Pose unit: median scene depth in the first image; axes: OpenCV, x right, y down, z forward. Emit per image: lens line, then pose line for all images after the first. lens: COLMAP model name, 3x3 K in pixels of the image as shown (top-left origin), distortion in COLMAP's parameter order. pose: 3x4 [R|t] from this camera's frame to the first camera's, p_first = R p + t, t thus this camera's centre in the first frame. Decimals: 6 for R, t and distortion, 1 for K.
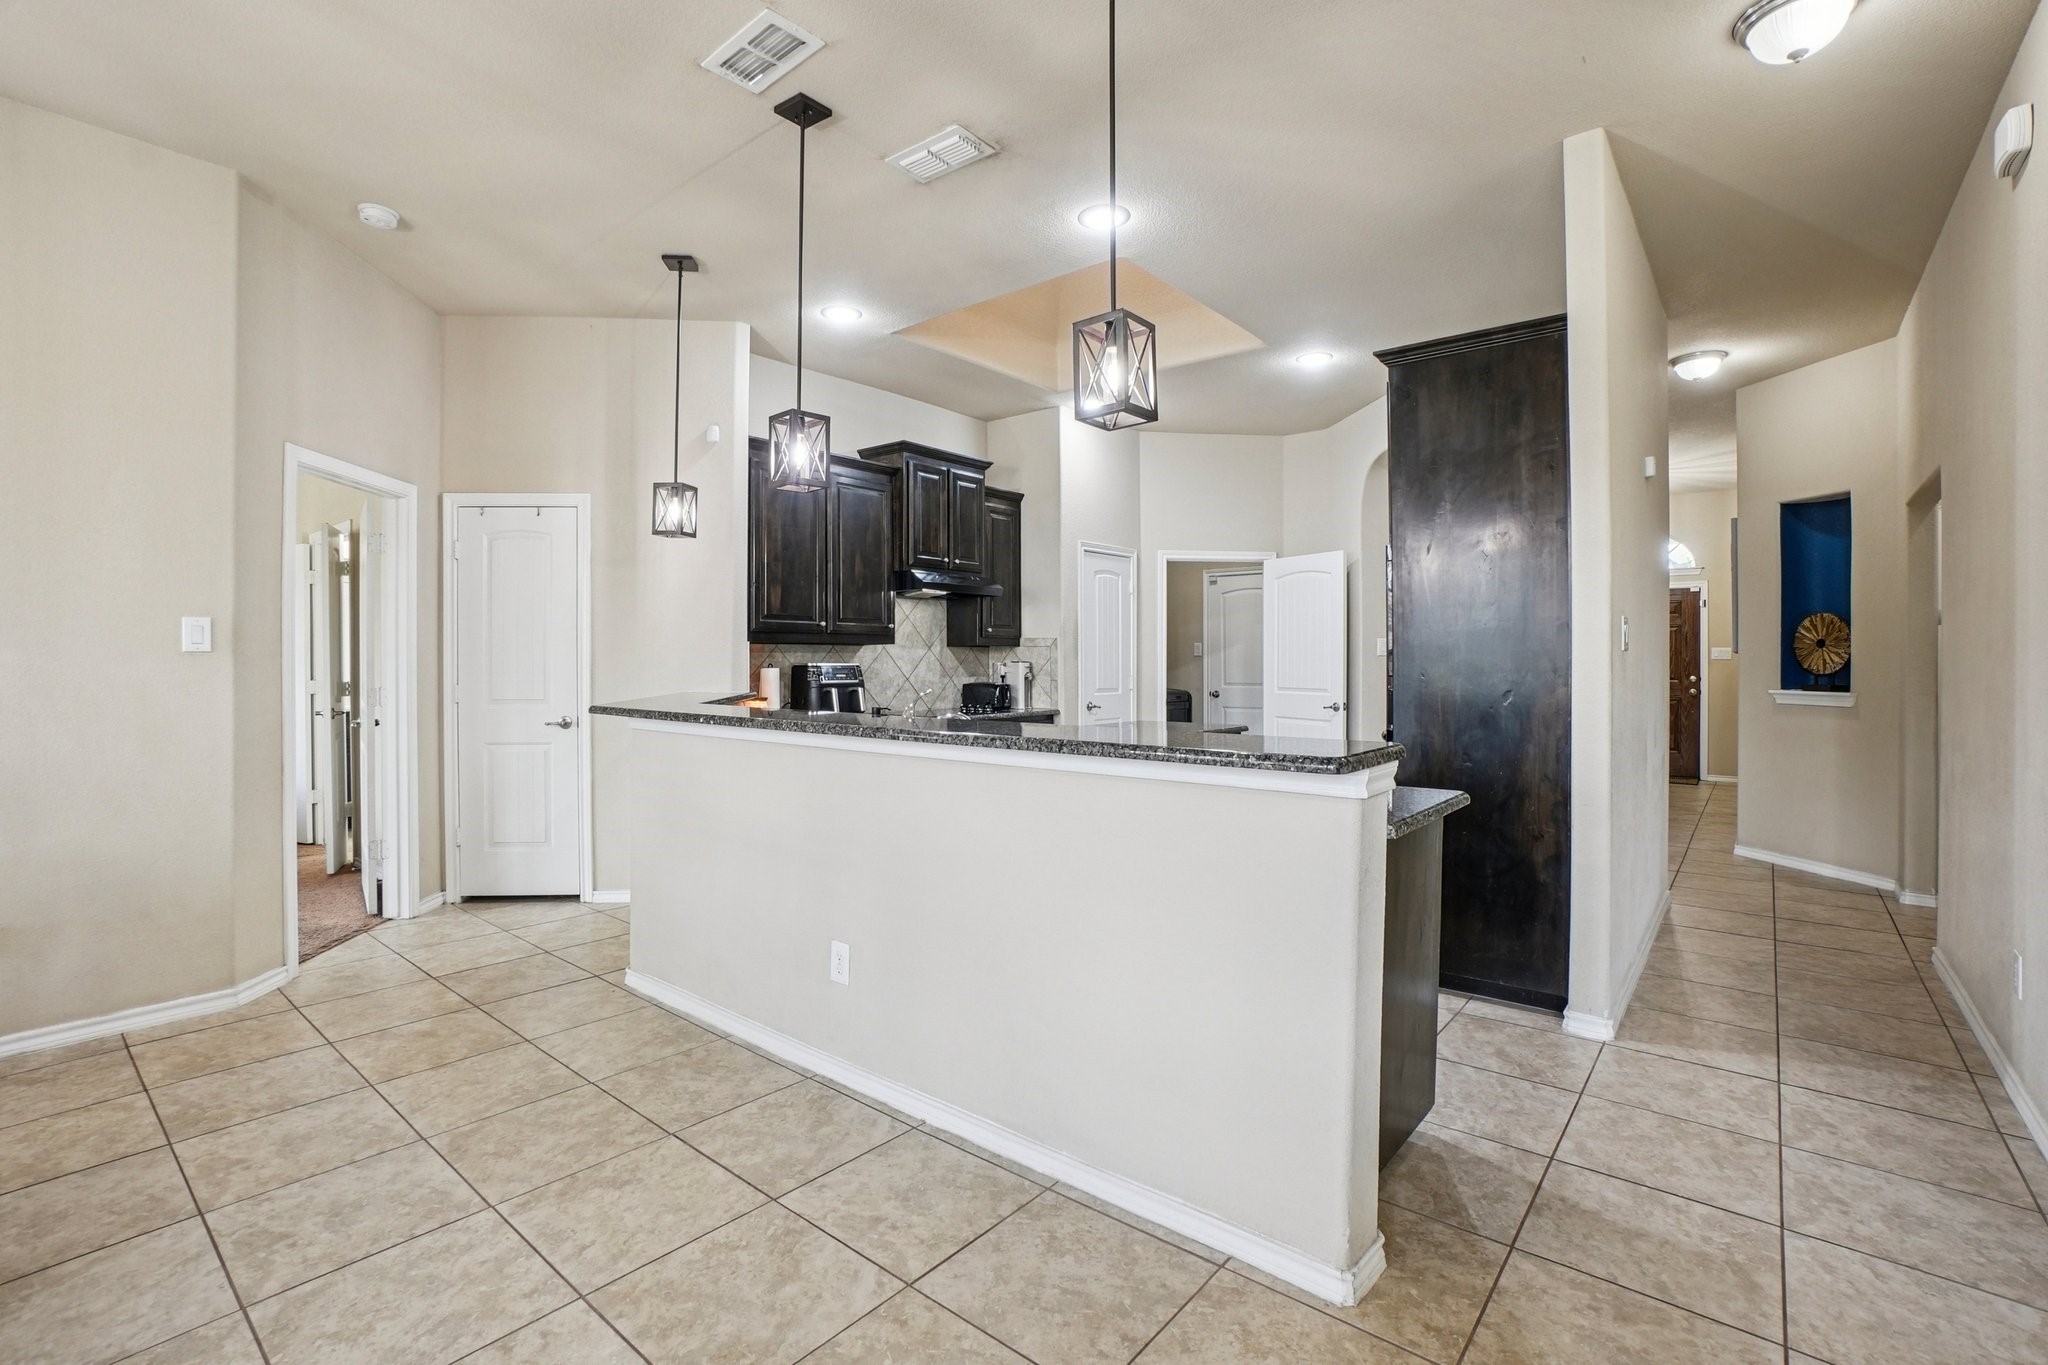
lens RADIAL K [[921.0, 0, 1015.0], [0, 921.0, 666.0], [0, 0, 1]] dist [-0.061111, 0.020717]
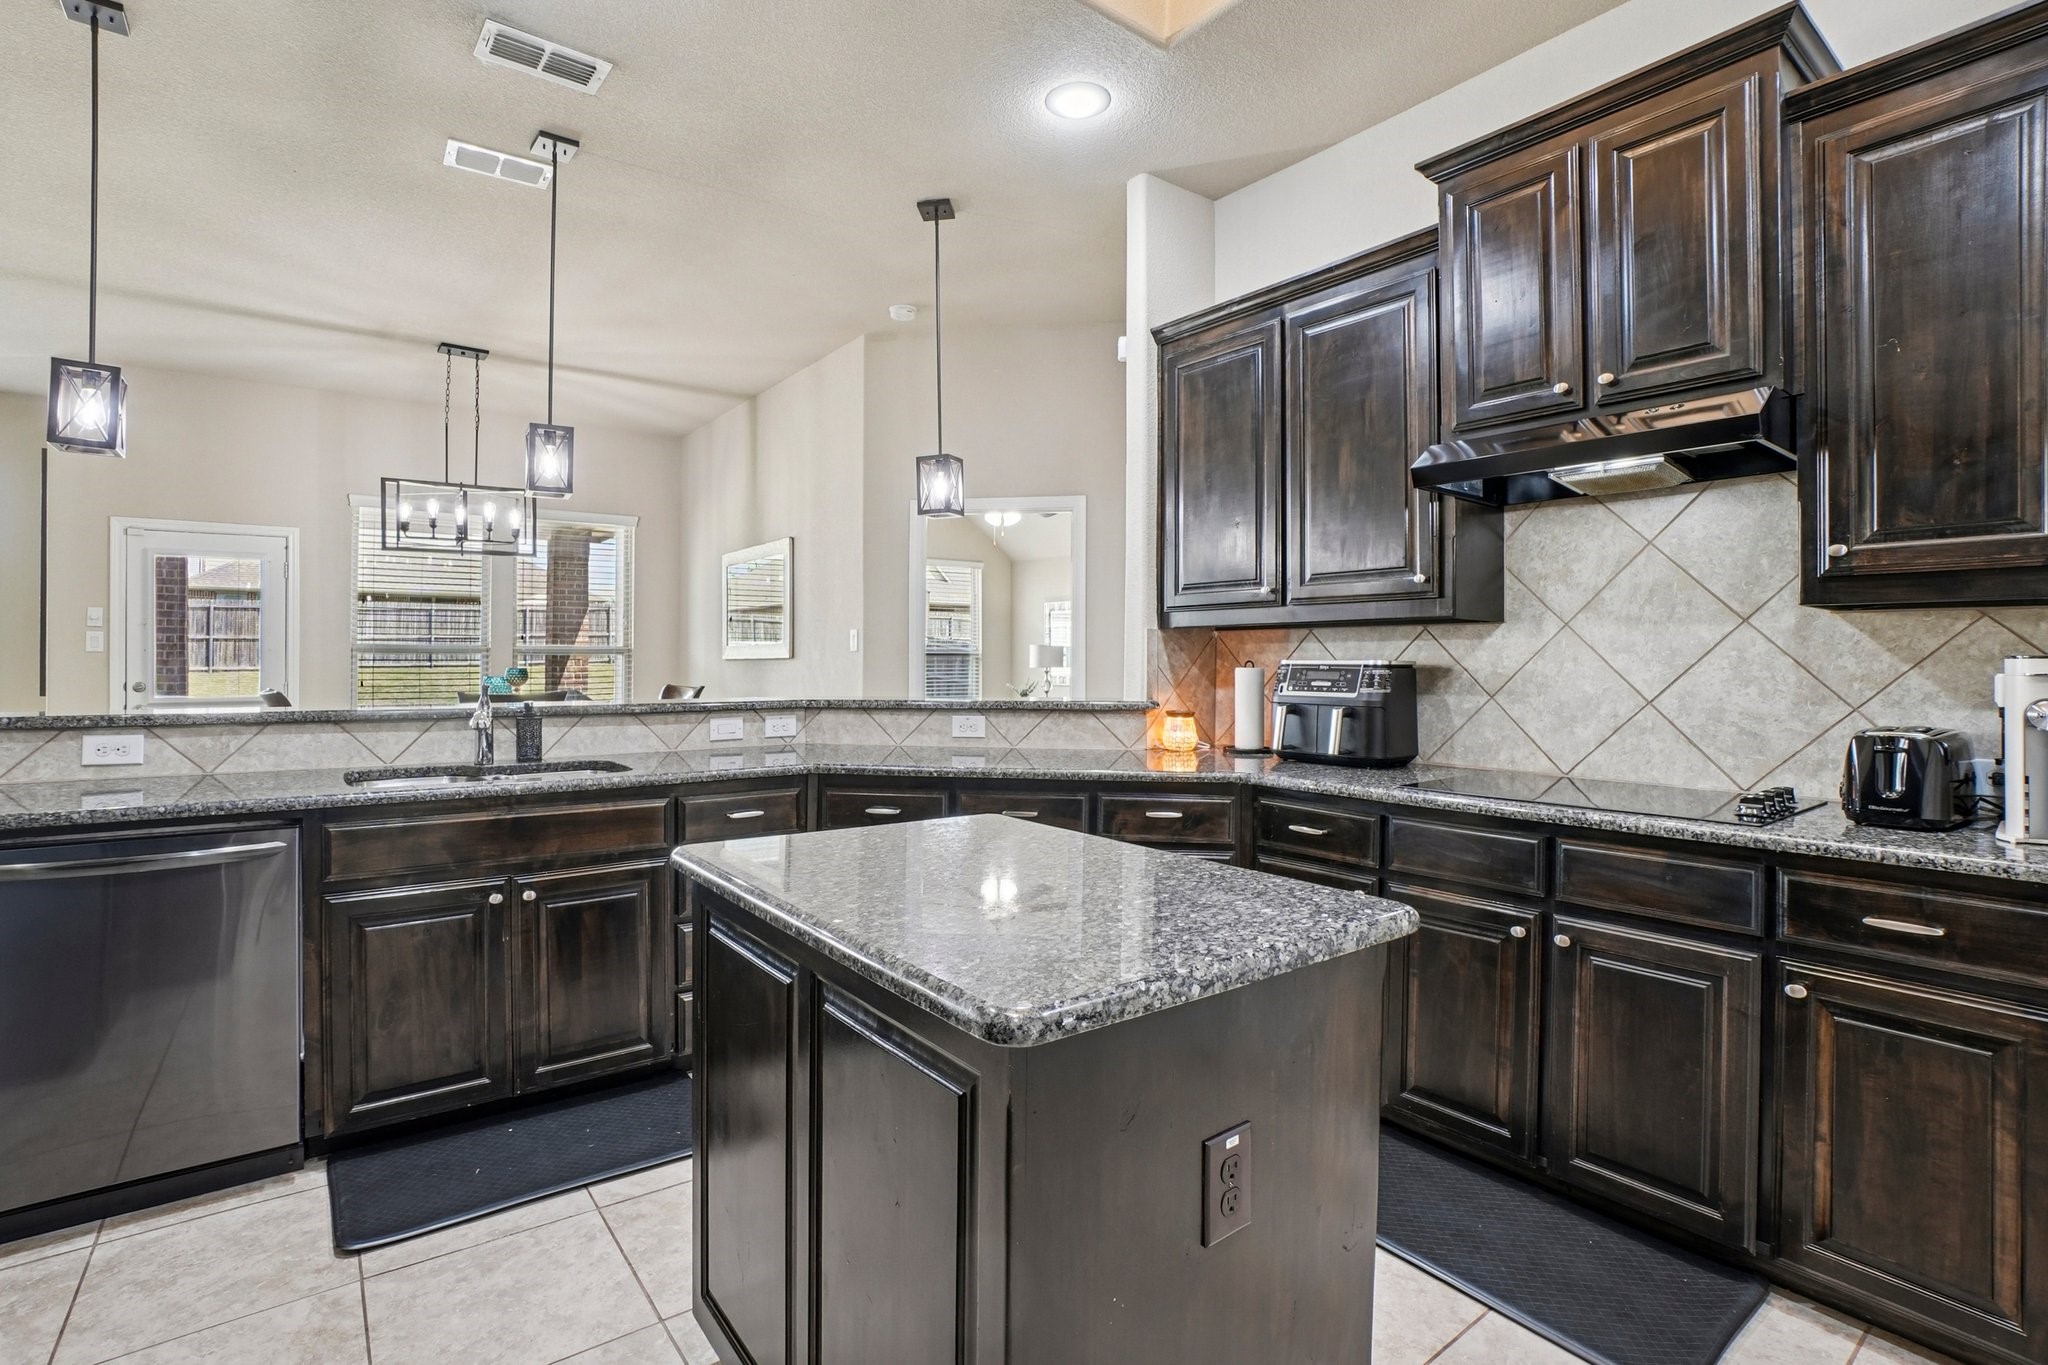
lens RADIAL K [[954.5, 0, 993.1], [0, 954.5, 654.6], [0, 0, 1]] dist [-0.059382, 0.019753]
pose [[-0.232962, -0.008133, -0.972452, 0.317714], [-0.008294, 0.999945, -0.006376, -0.001173], [0.972450, 0.006580, -0.233017, 0.777421]]
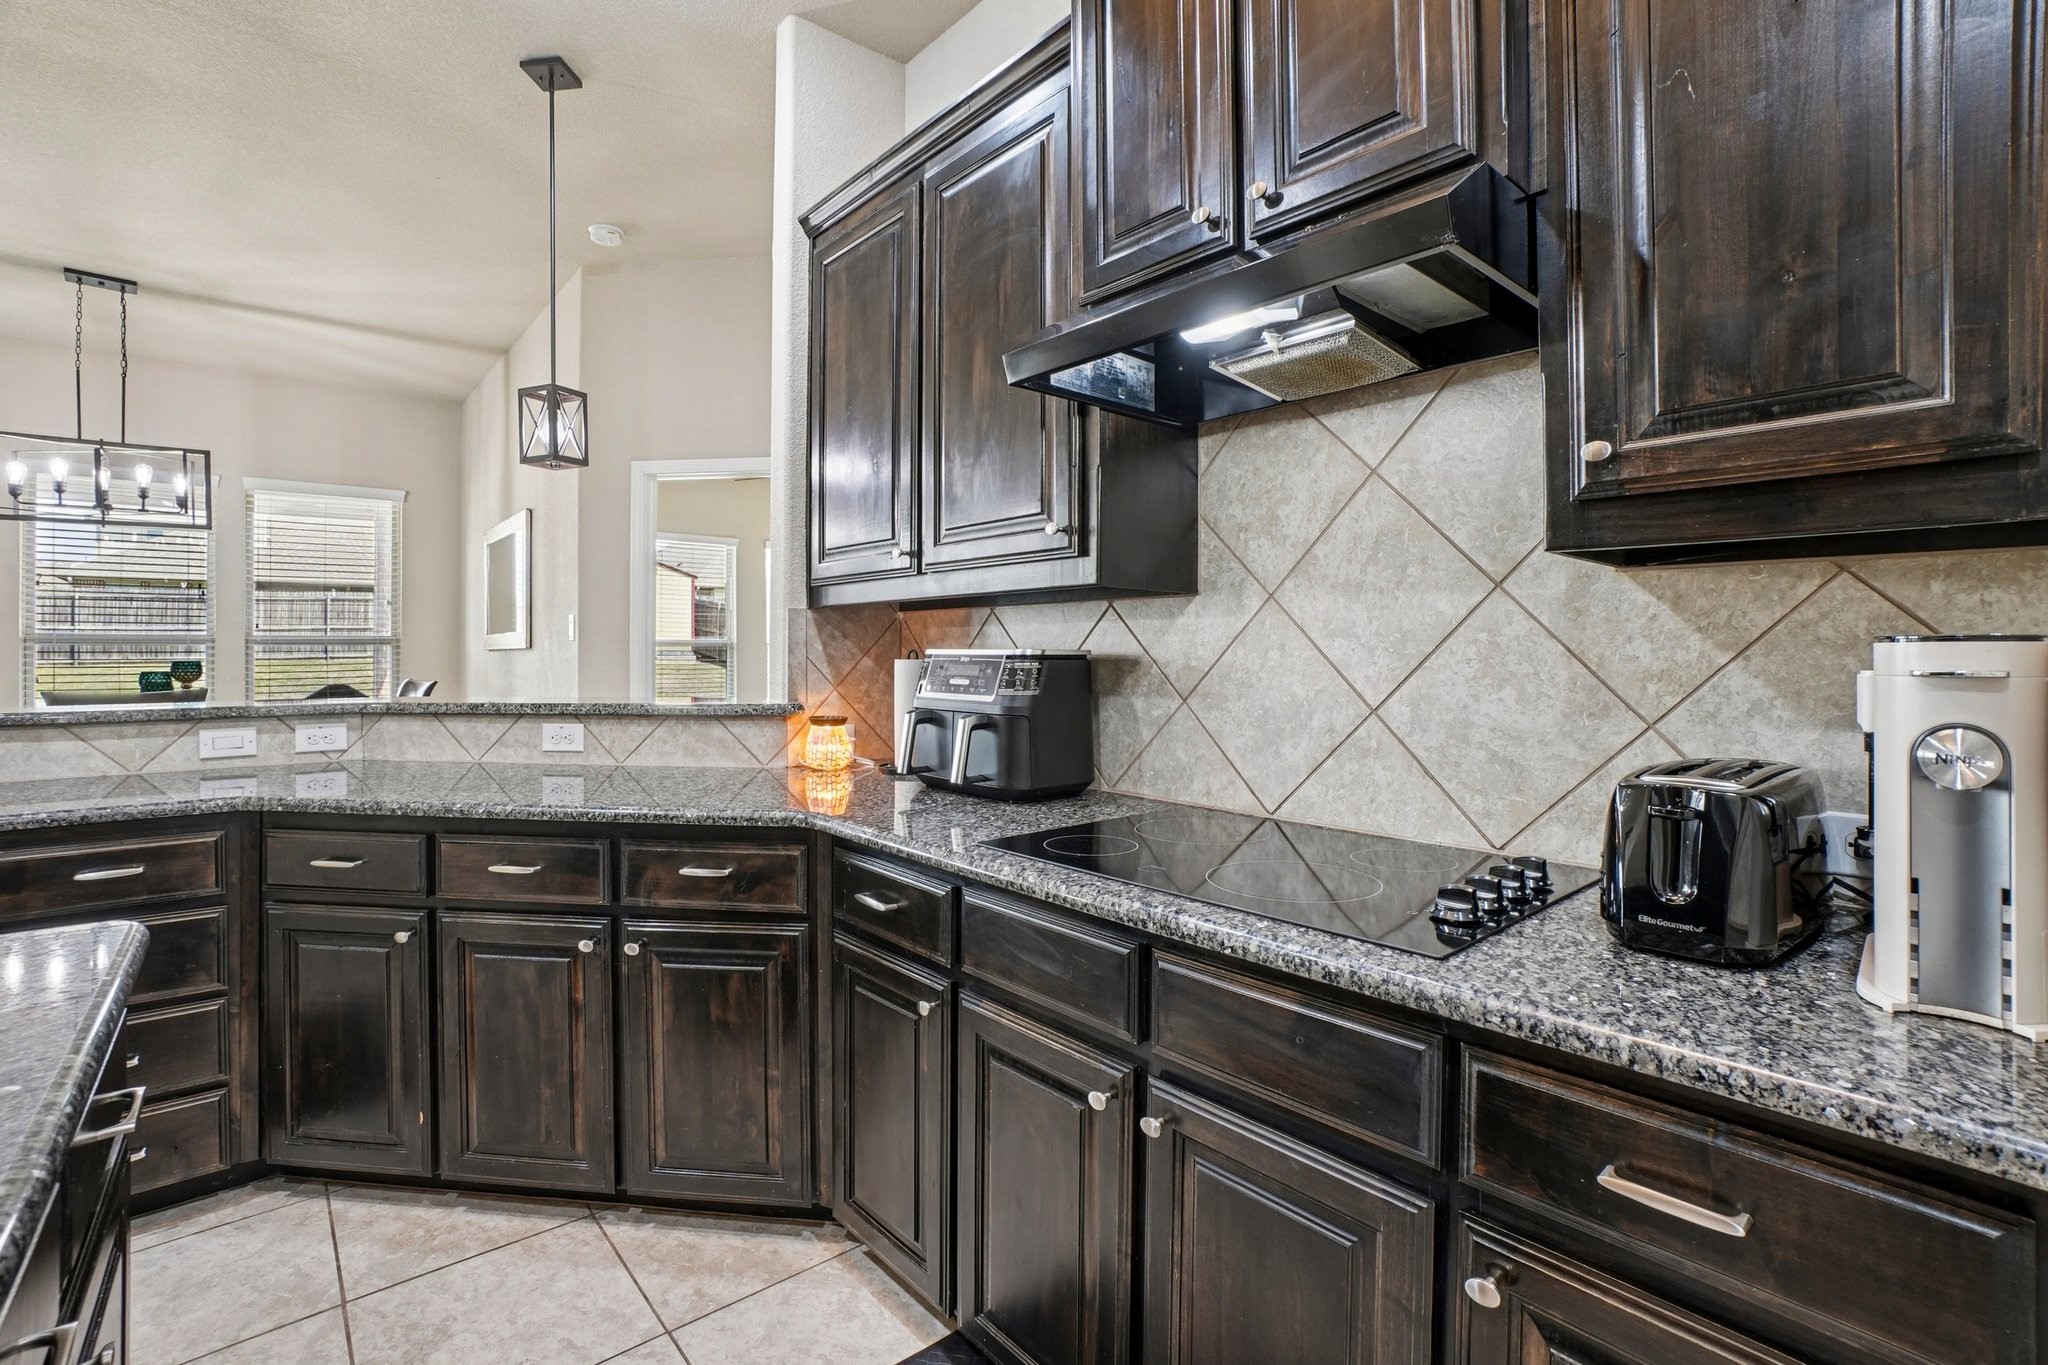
lens RADIAL K [[921.0, 0, 1003.2], [0, 921.0, 646.2], [0, 0, 1]] dist [-0.061111, 0.020717]
pose [[-0.176032, -0.005599, -0.984368, 0.149269], [-0.005041, 0.999976, -0.004786, -0.002209], [0.984371, 0.004120, -0.176056, 0.893063]]
